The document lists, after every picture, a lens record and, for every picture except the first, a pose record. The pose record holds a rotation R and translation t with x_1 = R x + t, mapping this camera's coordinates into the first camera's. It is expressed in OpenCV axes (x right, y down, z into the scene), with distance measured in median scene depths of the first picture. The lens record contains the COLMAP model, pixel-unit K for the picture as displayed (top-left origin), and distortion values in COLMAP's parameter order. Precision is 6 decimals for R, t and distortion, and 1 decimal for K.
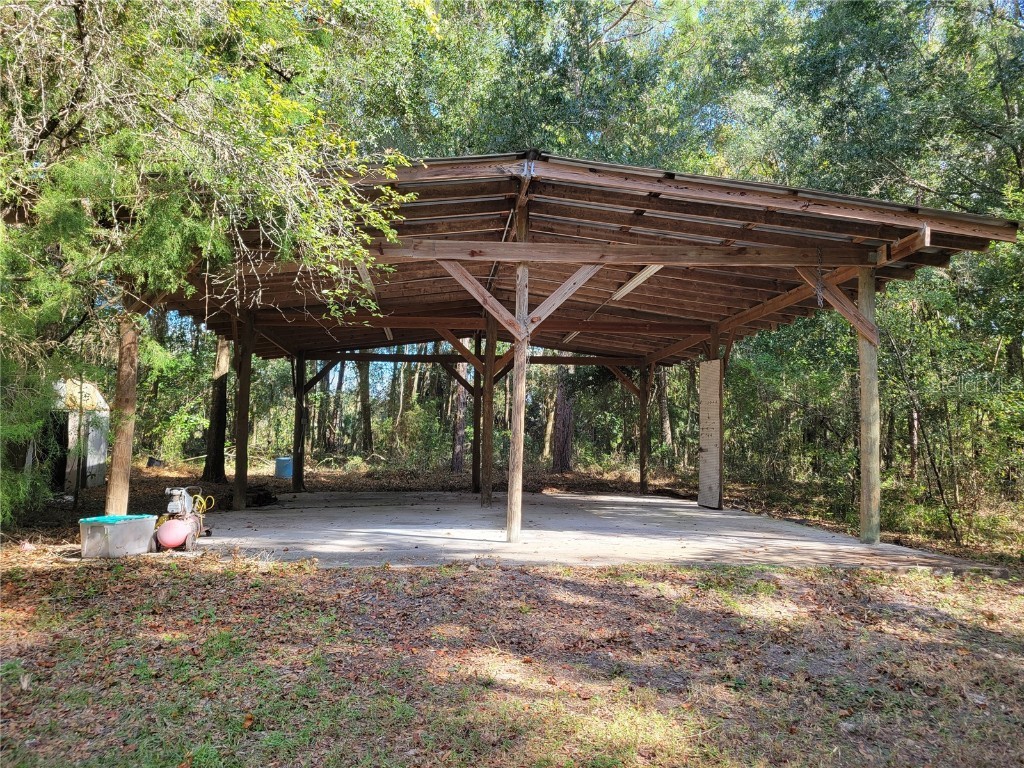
lens RADIAL K [[752.0, 0, 512.0], [0, 752.0, 384.0], [0, 0, 1]] dist [0.072344, -0.000200]
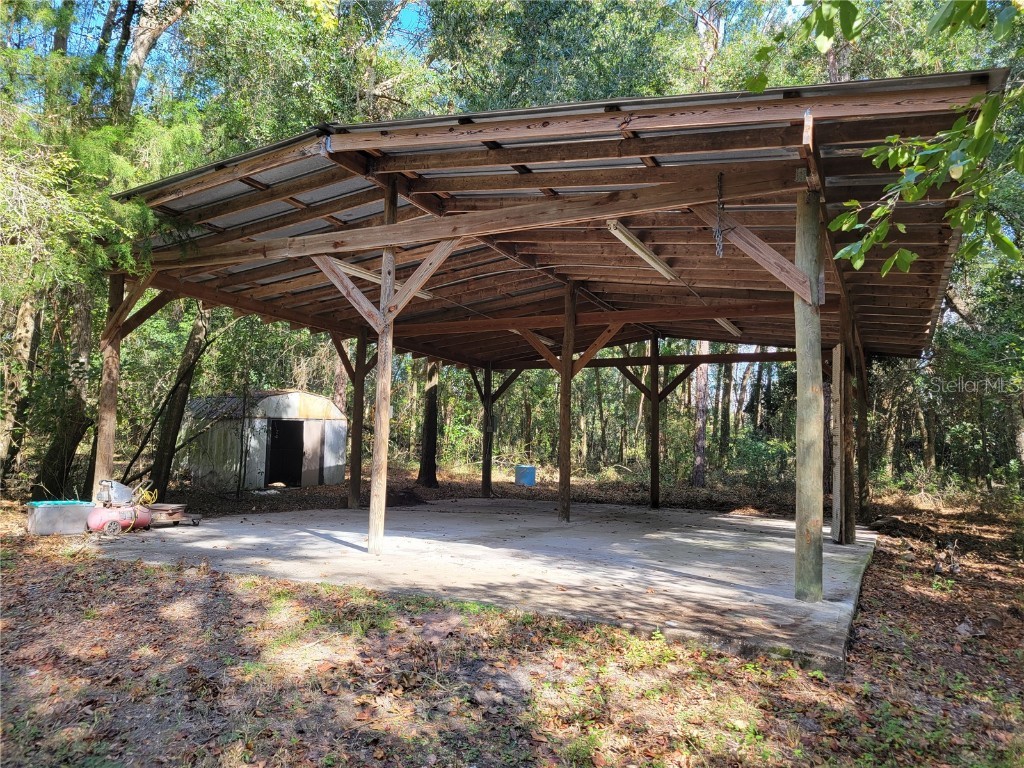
lens RADIAL K [[752.0, 0, 512.0], [0, 752.0, 384.0], [0, 0, 1]] dist [0.072344, -0.000200]
pose [[0.847322, -0.033273, -0.530036, 0.632915], [0.021903, 0.999376, -0.027723, 0.033762], [0.530627, 0.011881, 0.847522, 0.307228]]
